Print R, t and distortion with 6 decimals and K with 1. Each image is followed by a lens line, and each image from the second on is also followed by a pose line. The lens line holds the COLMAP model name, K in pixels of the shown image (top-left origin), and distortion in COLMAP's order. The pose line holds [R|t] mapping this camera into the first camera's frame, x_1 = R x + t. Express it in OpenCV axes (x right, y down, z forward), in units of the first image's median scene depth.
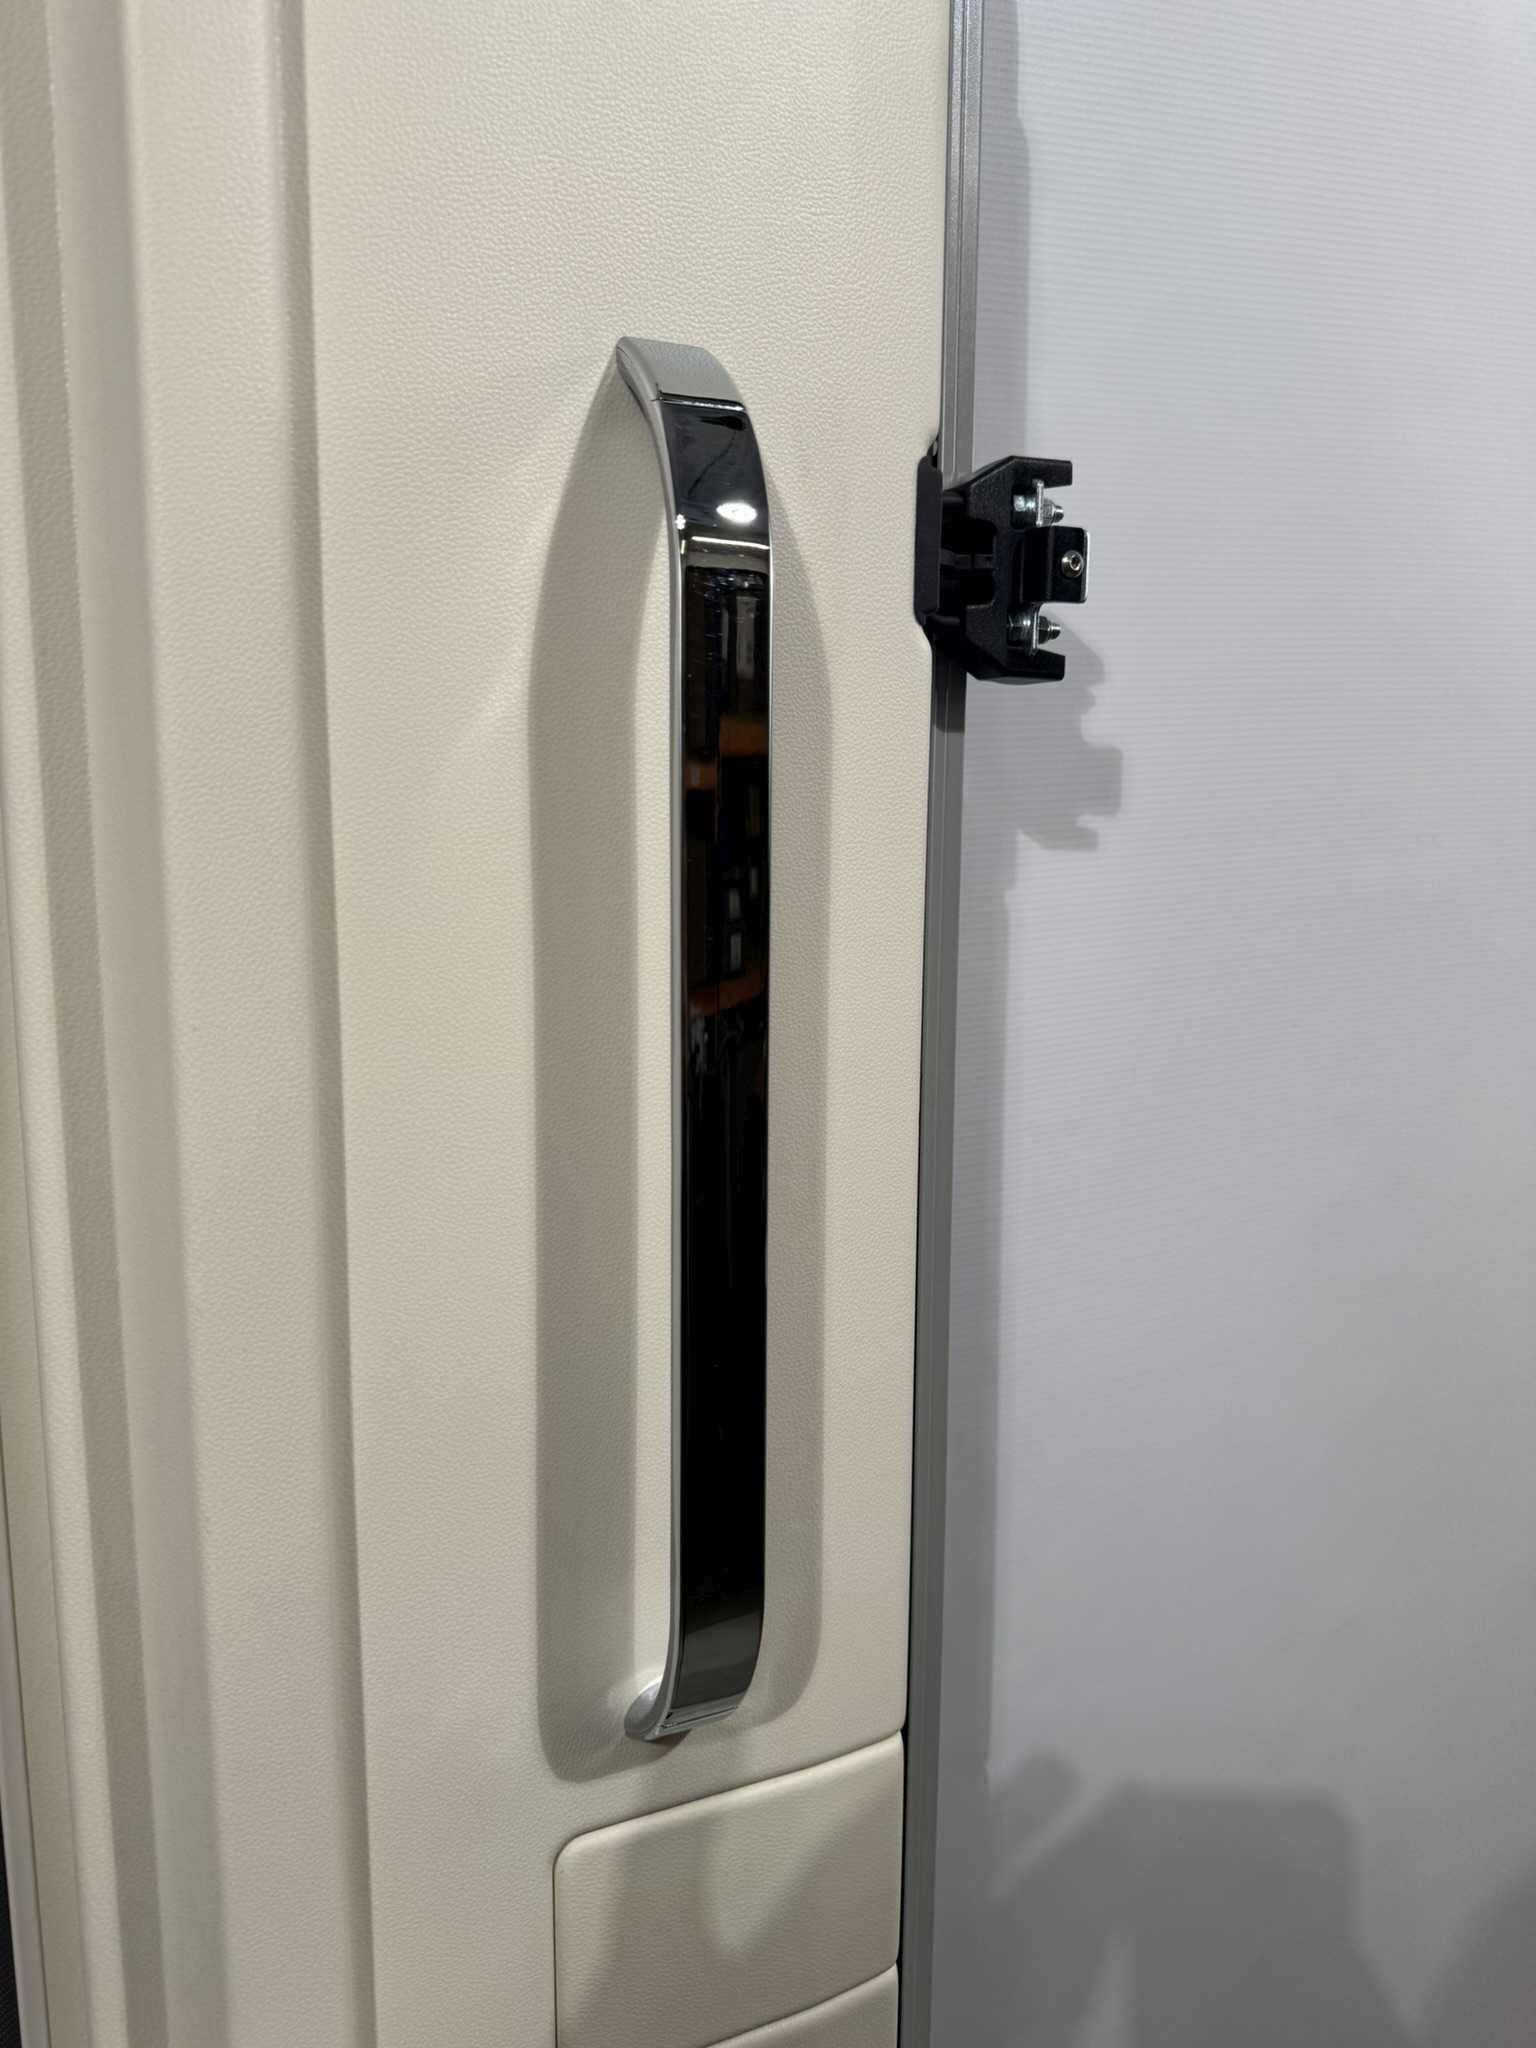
lens RADIAL K [[1448.0, 0, 768.0], [0, 1448.0, 1024.0], [0, 0, 1]] dist [0.097554, -0.210215]
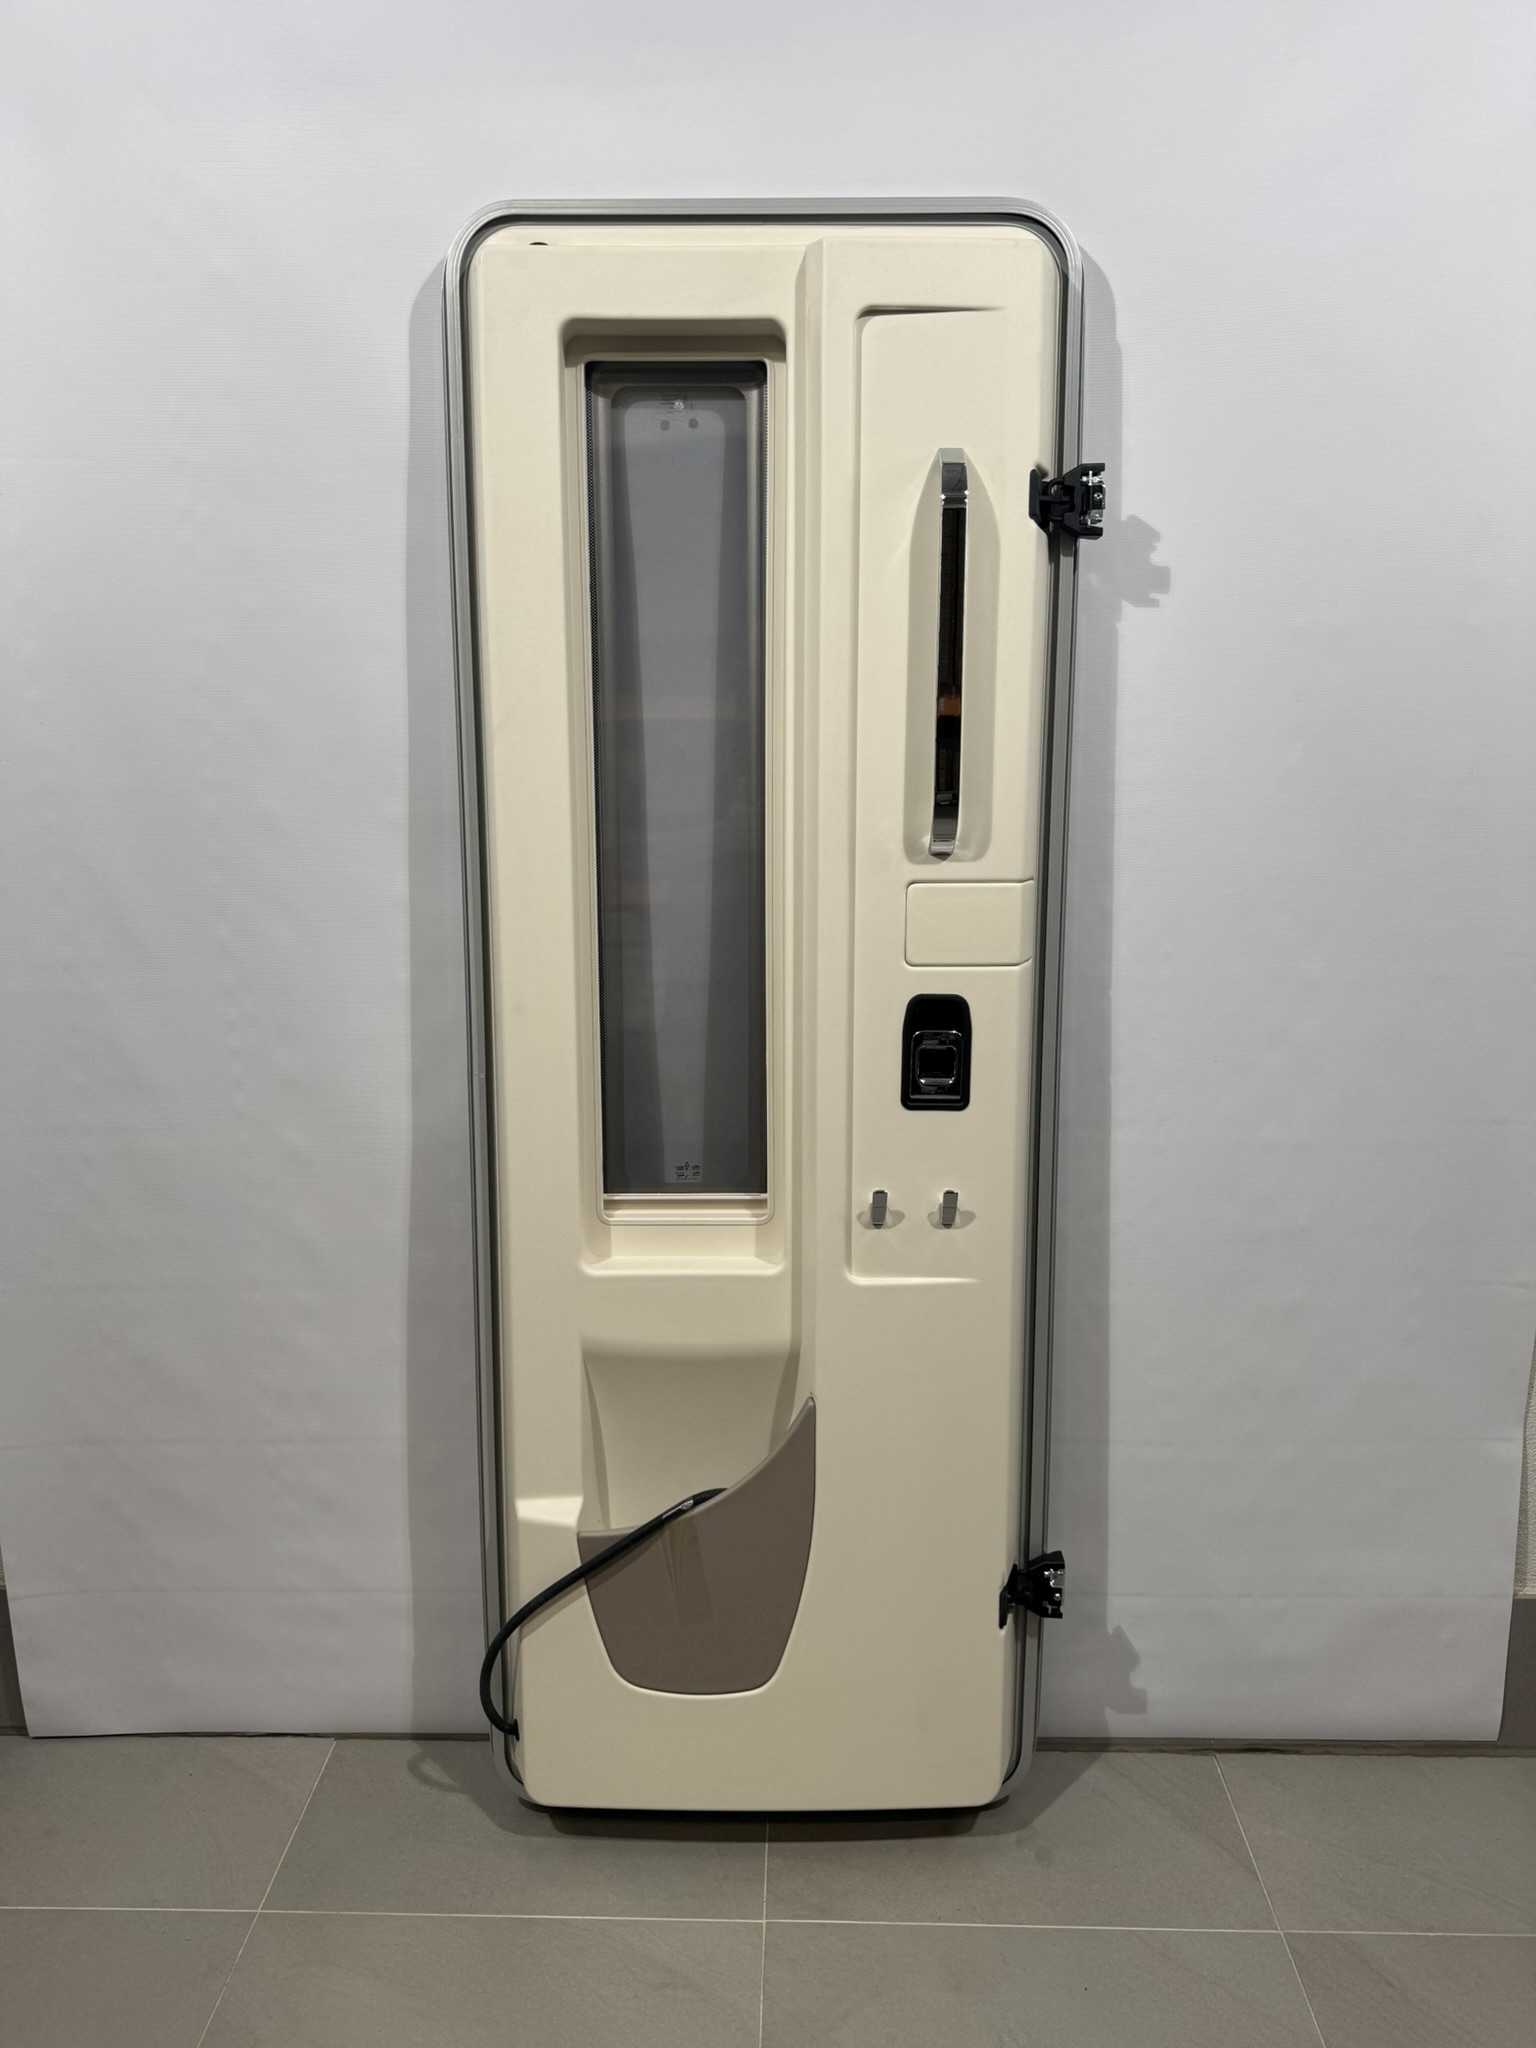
lens RADIAL K [[1448.0, 0, 768.0], [0, 1448.0, 1024.0], [0, 0, 1]] dist [0.097554, -0.210215]
pose [[0.915336, 0.061975, -0.397893, 0.679362], [-0.050246, 0.997942, 0.039849, 0.551624], [0.399544, -0.016483, 0.916566, -1.663085]]
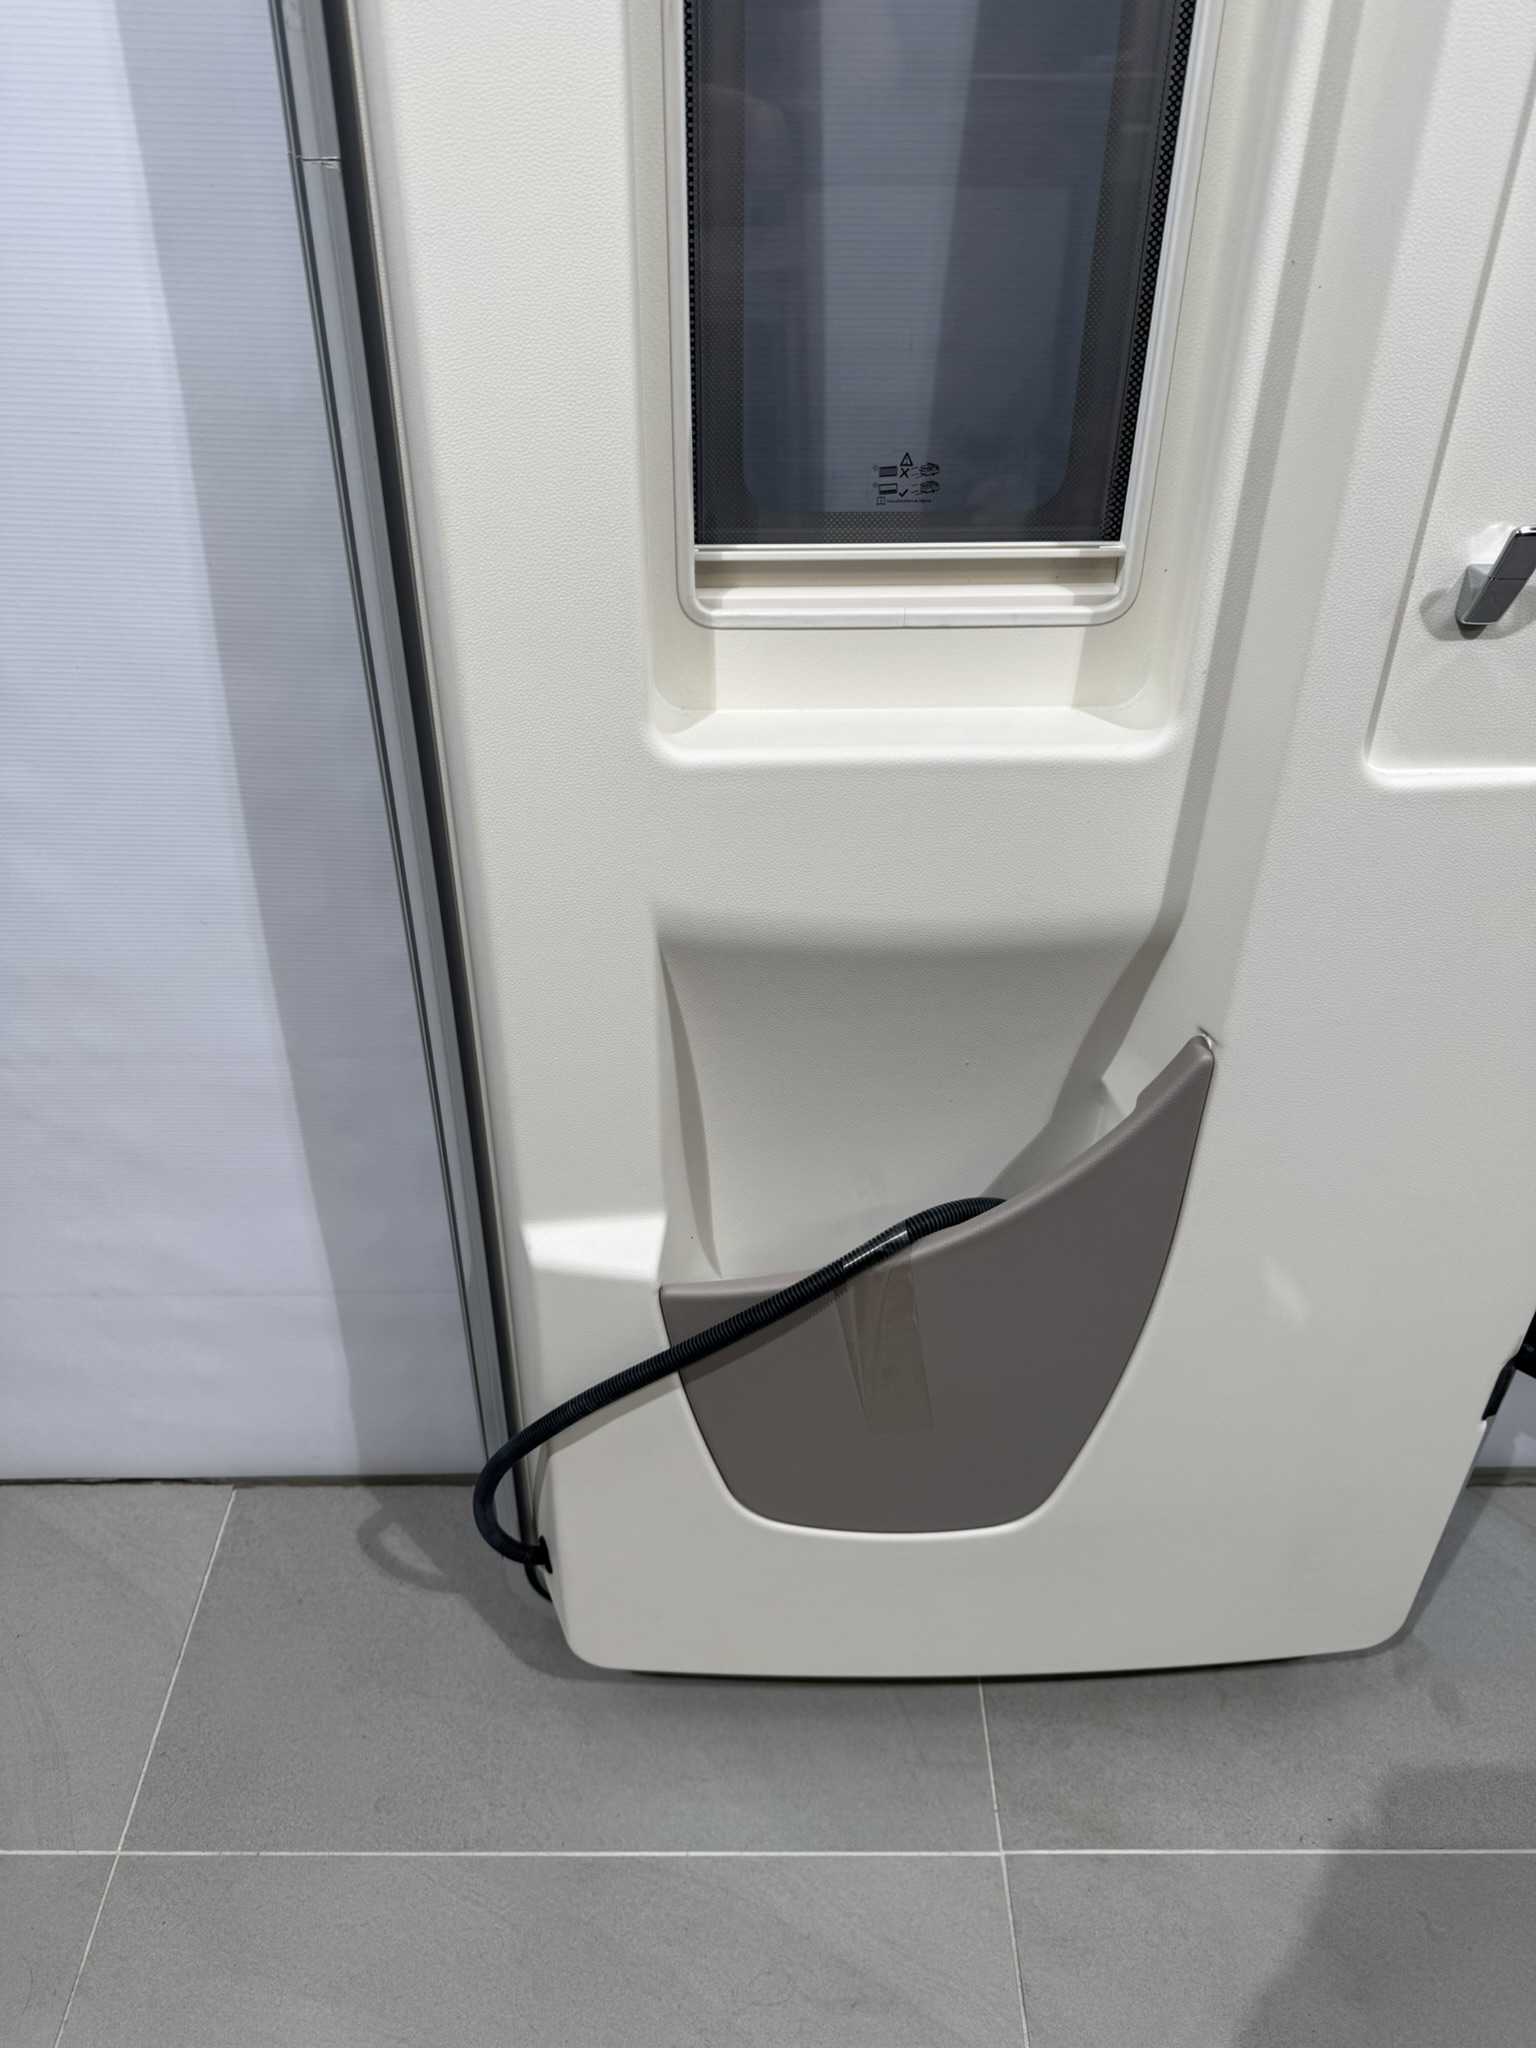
lens RADIAL K [[1448.0, 0, 768.0], [0, 1448.0, 1024.0], [0, 0, 1]] dist [0.097554, -0.210215]
pose [[0.931532, 0.205626, -0.299944, -0.236395], [-0.054228, 0.894114, 0.444544, 0.834039], [0.359594, -0.397841, 0.844046, -0.292115]]
